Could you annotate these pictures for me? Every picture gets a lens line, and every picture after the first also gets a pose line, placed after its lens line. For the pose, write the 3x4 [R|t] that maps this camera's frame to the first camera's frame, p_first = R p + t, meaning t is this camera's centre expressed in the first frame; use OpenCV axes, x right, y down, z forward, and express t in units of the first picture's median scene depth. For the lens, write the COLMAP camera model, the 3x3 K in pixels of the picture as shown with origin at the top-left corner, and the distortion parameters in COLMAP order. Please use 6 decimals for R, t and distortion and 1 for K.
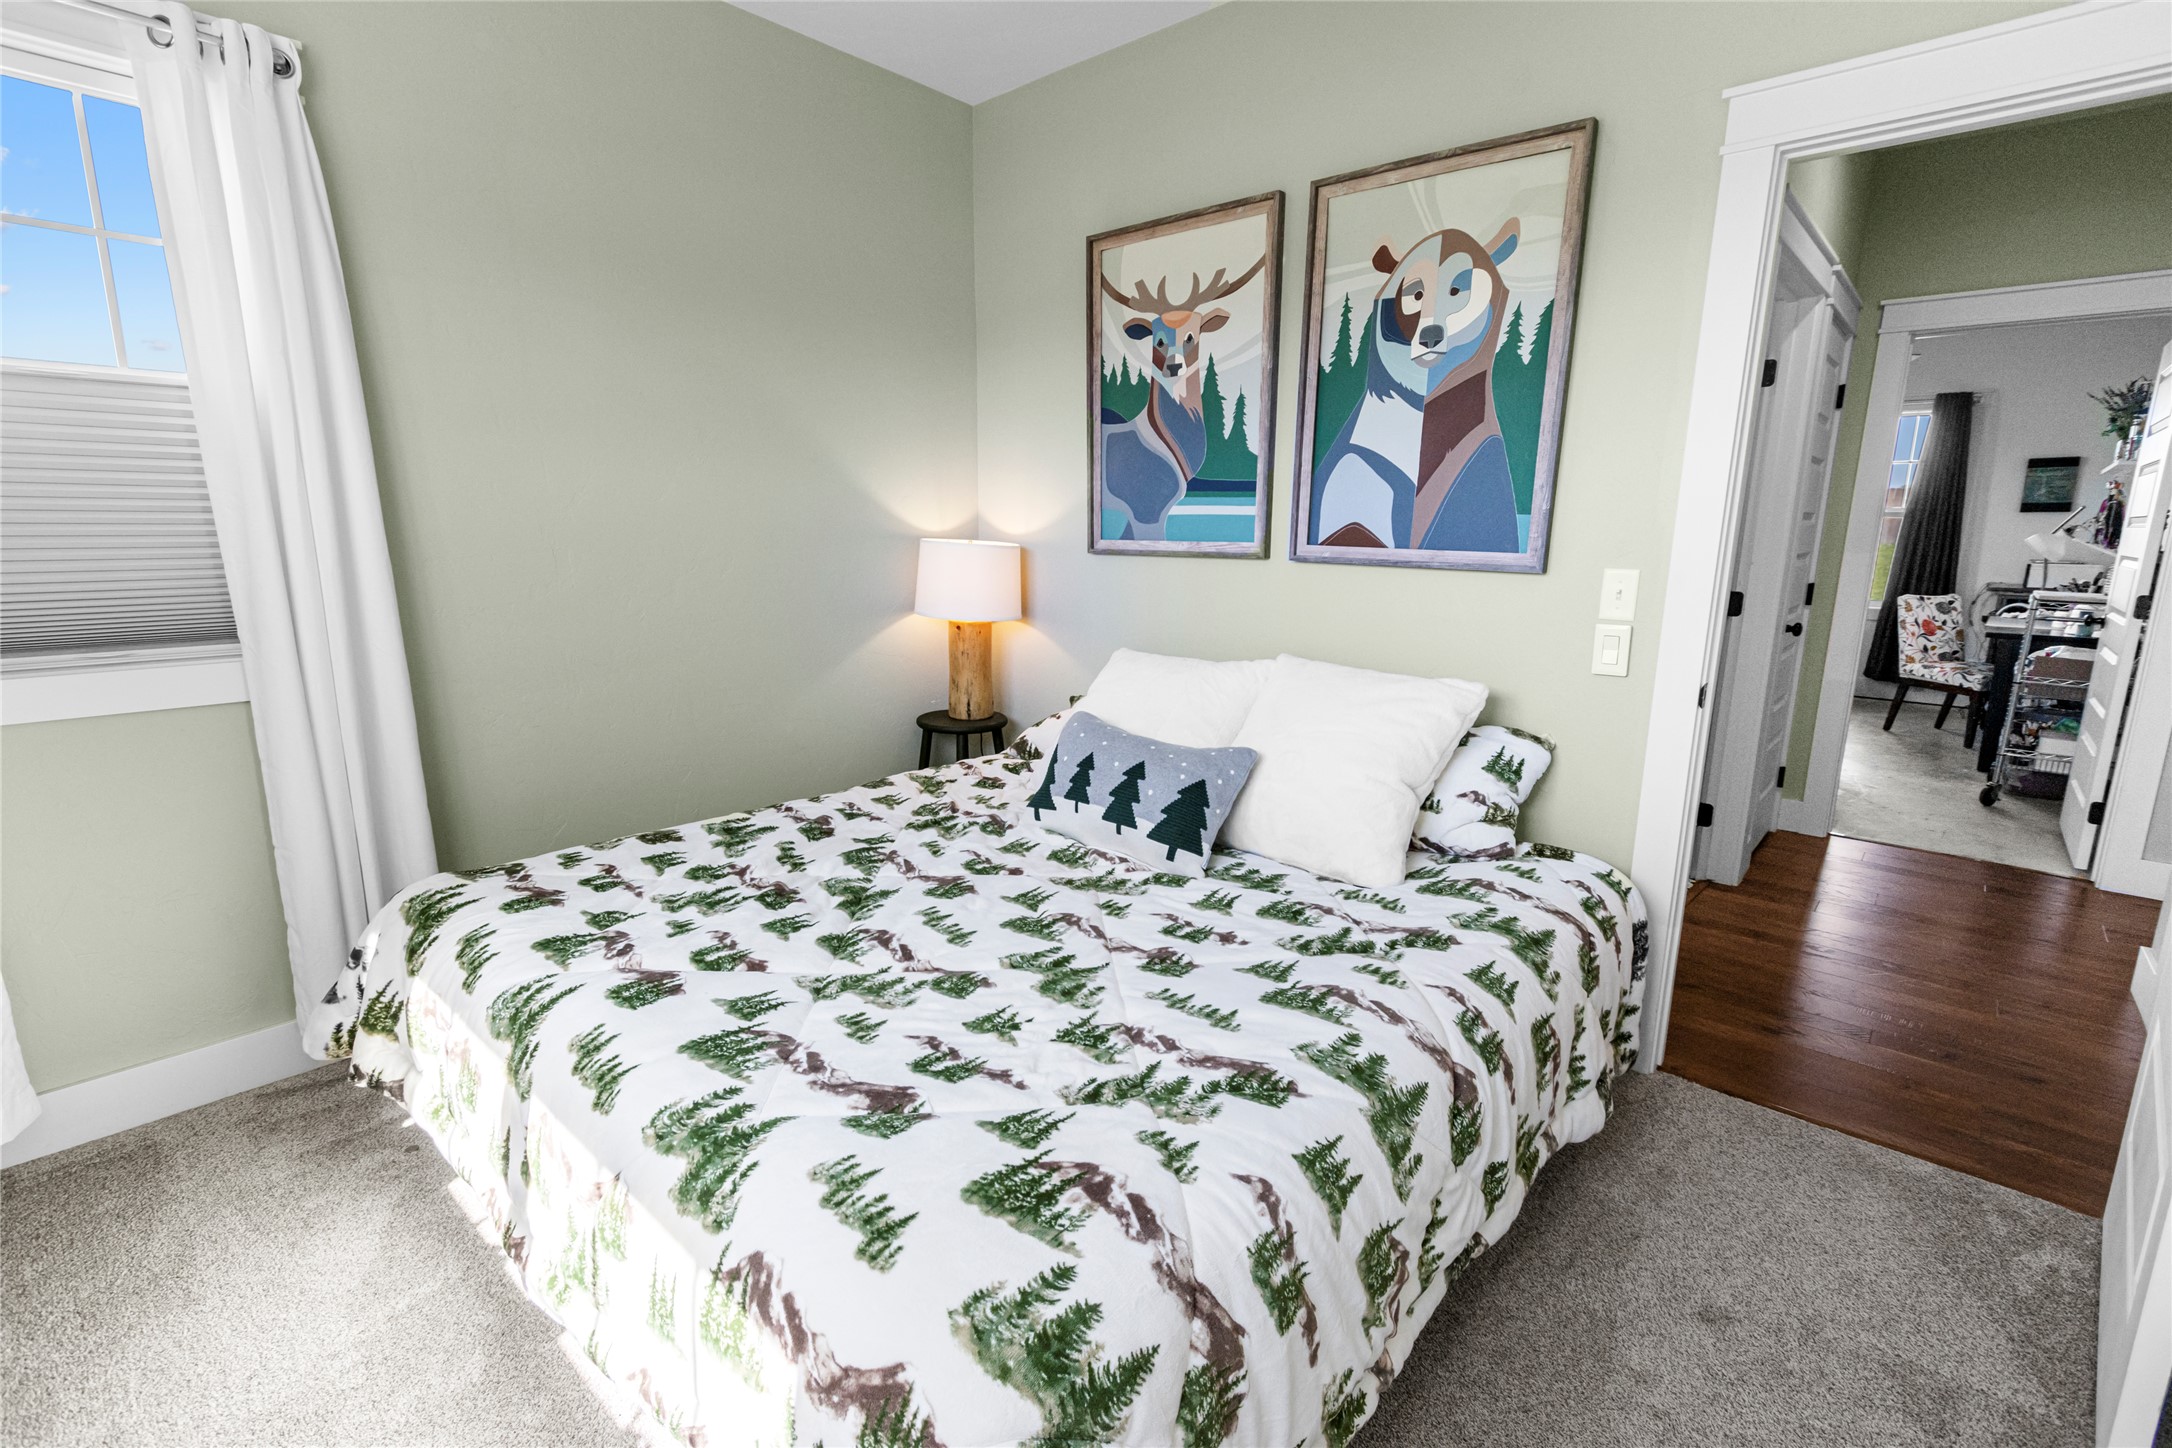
lens RADIAL K [[992.3, 0, 1071.4], [0, 992.3, 721.1], [0, 0, 1]] dist [0.011496, -0.000221]
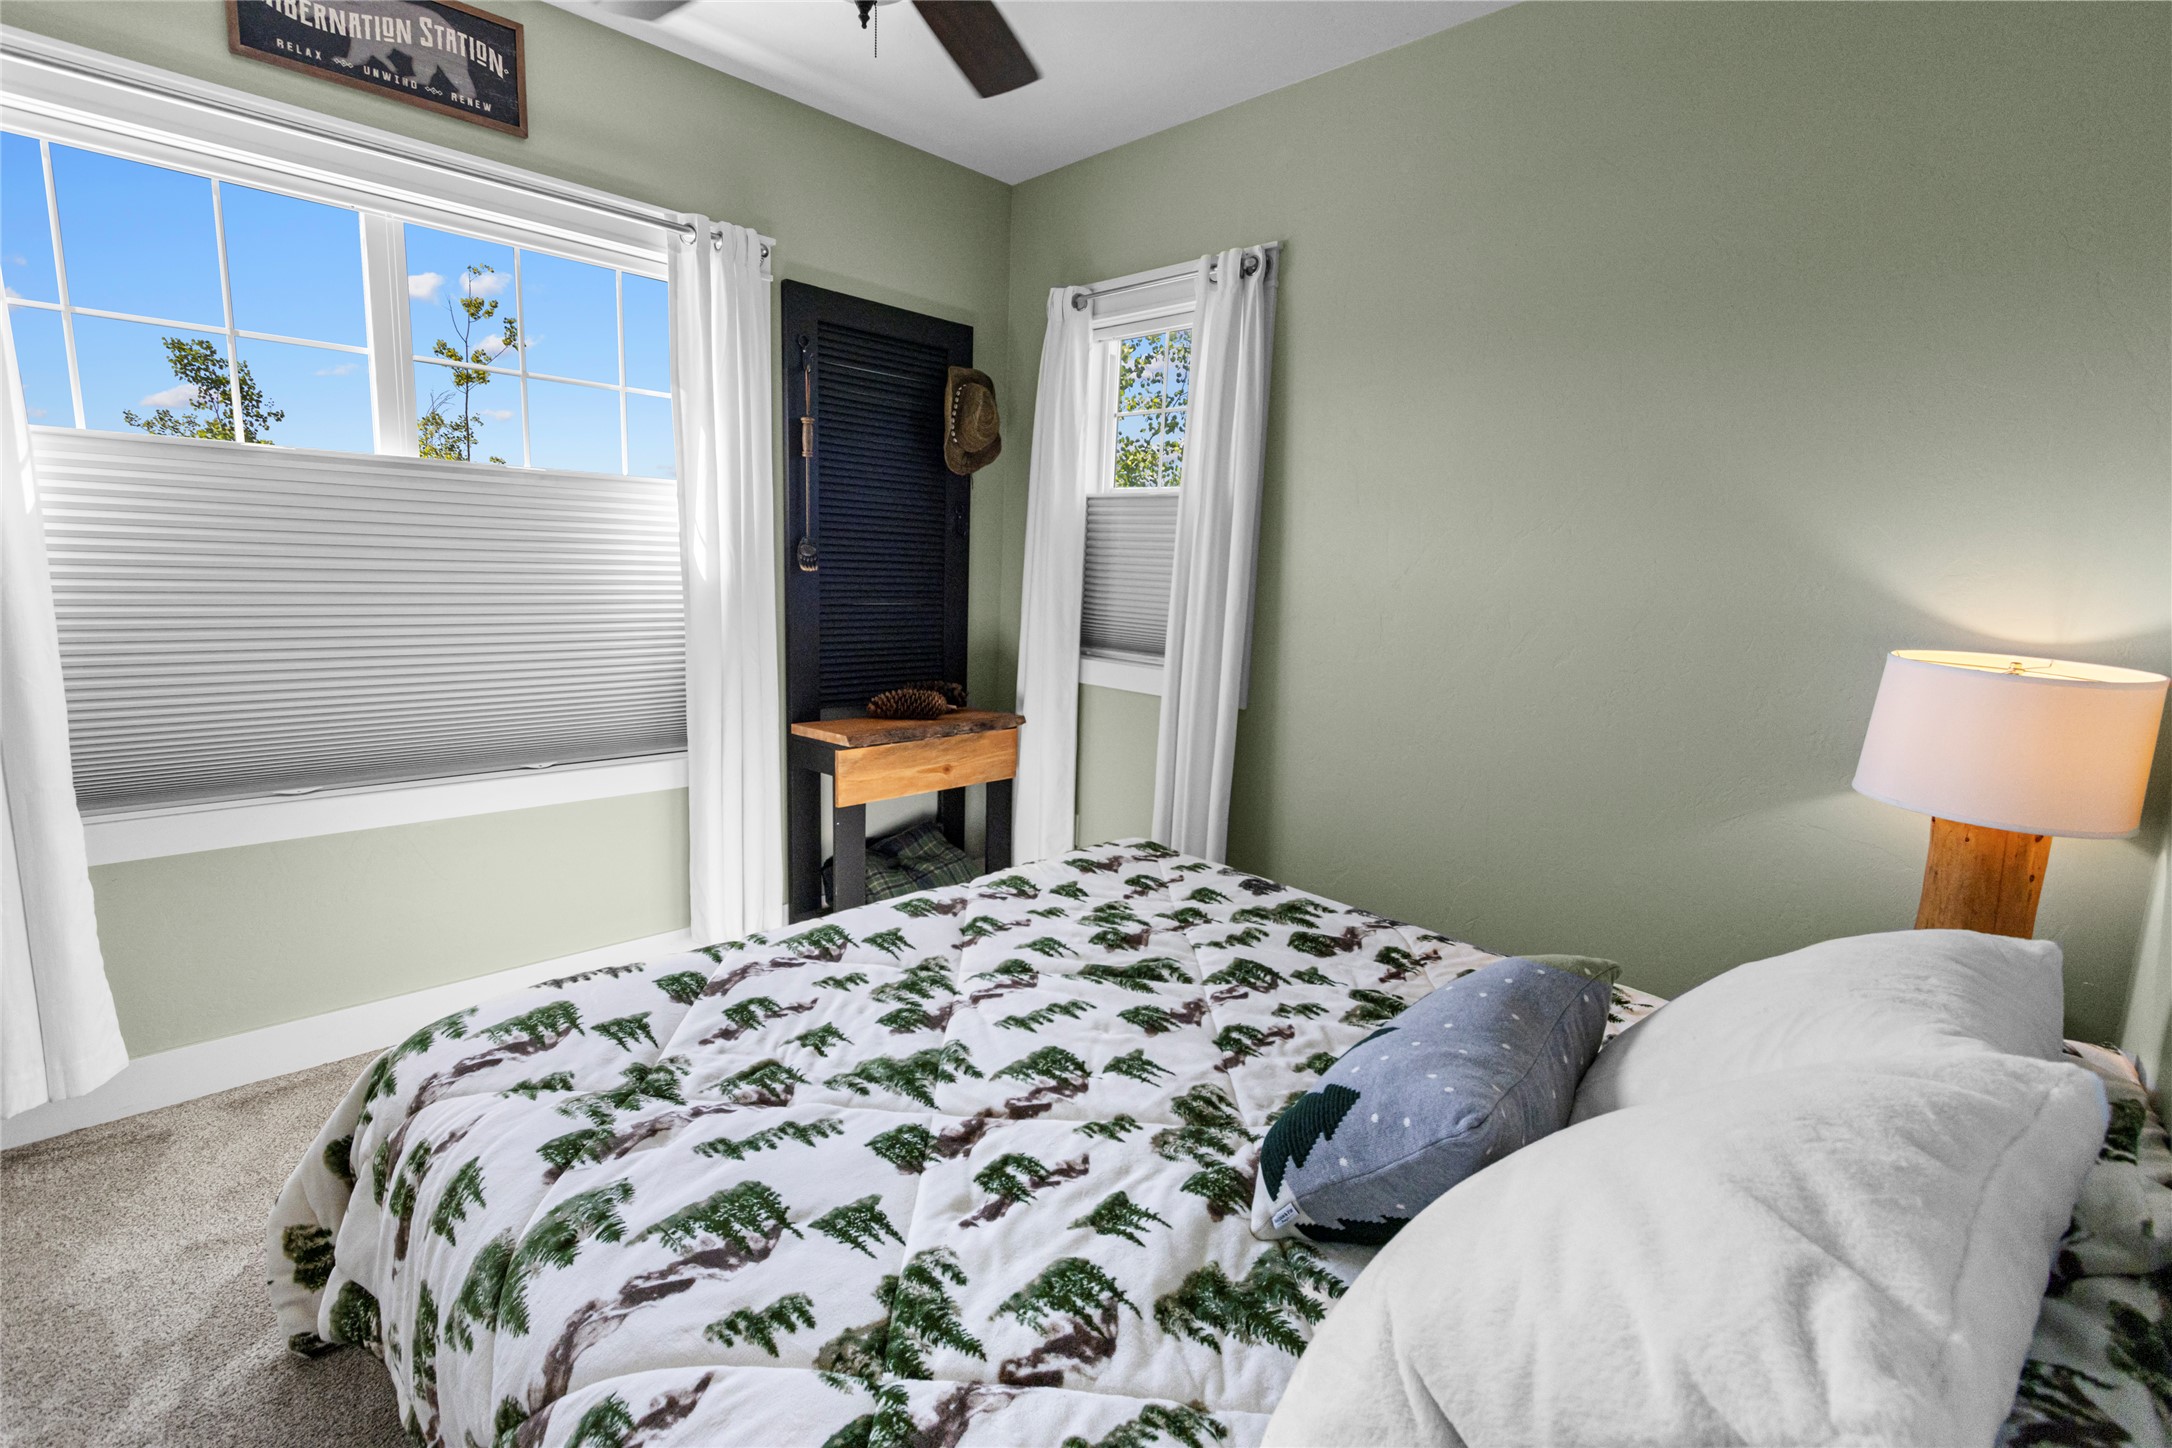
lens RADIAL K [[992.3, 0, 1070.9], [0, 992.3, 723.9], [0, 0, 1]] dist [0.011496, -0.000221]
pose [[-0.052366, 0.153313, -0.986789, 0.705112], [-0.239181, 0.957458, 0.161449, -0.197450], [0.969562, 0.244475, -0.013469, 0.914515]]
